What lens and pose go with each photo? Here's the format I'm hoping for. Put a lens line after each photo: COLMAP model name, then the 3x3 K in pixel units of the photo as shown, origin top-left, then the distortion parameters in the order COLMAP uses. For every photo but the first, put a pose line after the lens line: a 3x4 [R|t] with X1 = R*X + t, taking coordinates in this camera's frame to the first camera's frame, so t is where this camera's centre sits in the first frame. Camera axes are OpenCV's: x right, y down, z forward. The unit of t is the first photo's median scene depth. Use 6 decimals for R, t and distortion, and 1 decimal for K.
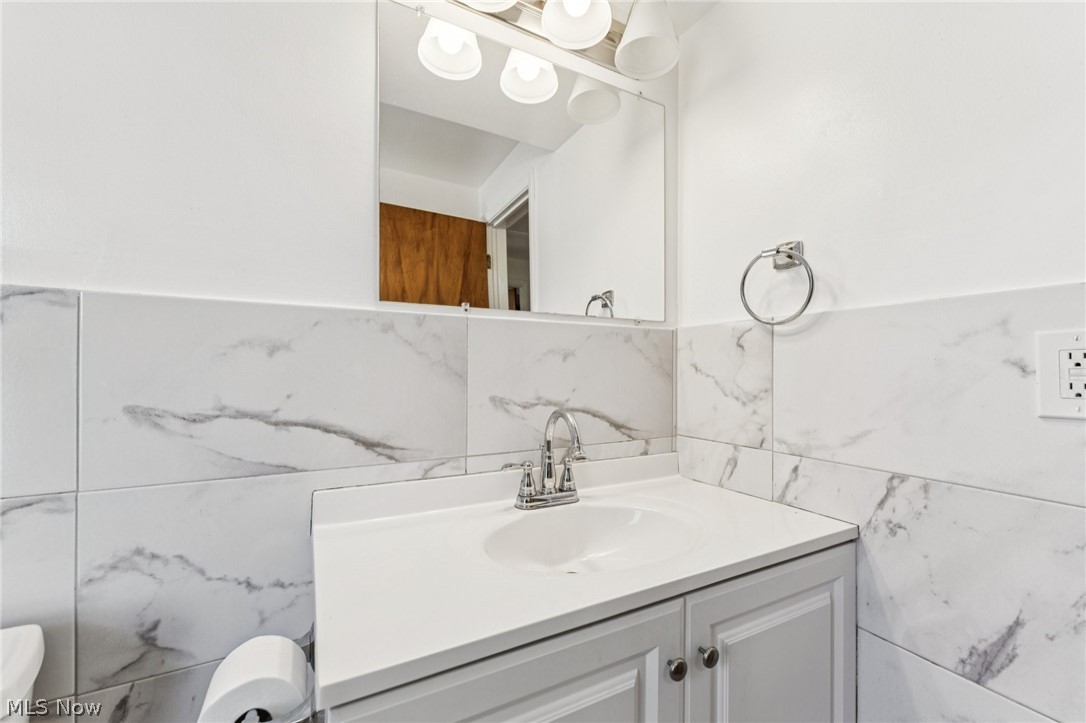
lens RADIAL K [[431.4, 0, 545.7], [0, 431.4, 366.0], [0, 0, 1]] dist [-0.000165, -0.000720]
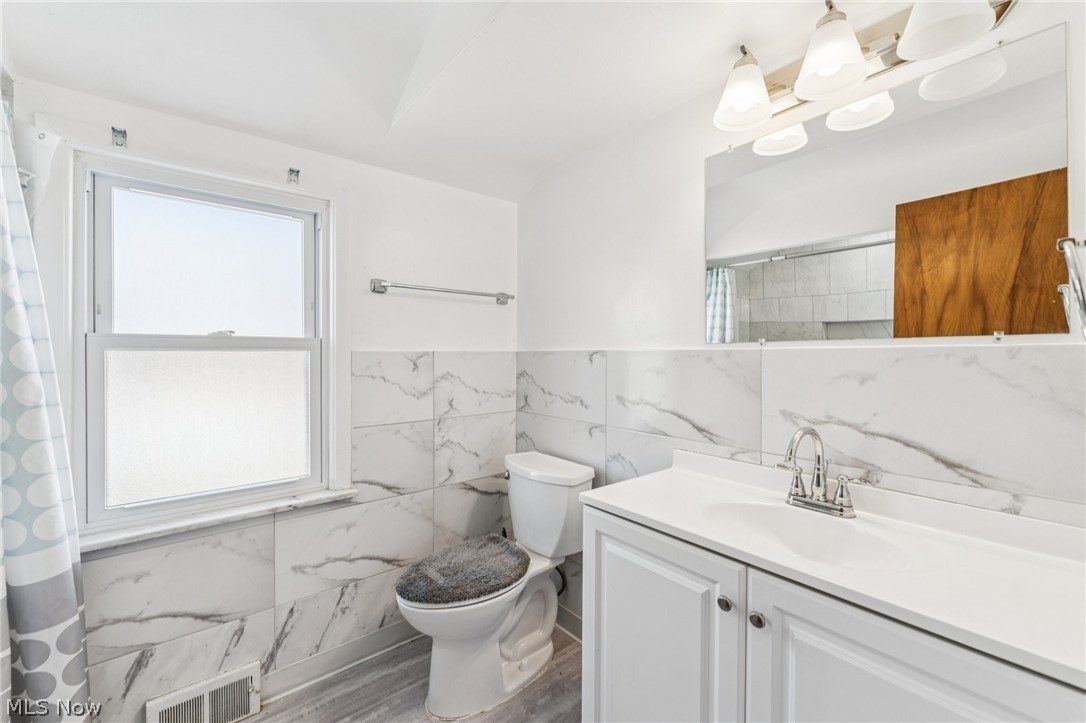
lens RADIAL K [[431.4, 0, 540.9], [0, 431.4, 359.6], [0, 0, 1]] dist [-0.000165, -0.000720]
pose [[0.186705, -0.001832, -0.982414, 0.995478], [0.008250, 0.999966, -0.000297, -0.084337], [0.982381, -0.008050, 0.186714, 0.065240]]
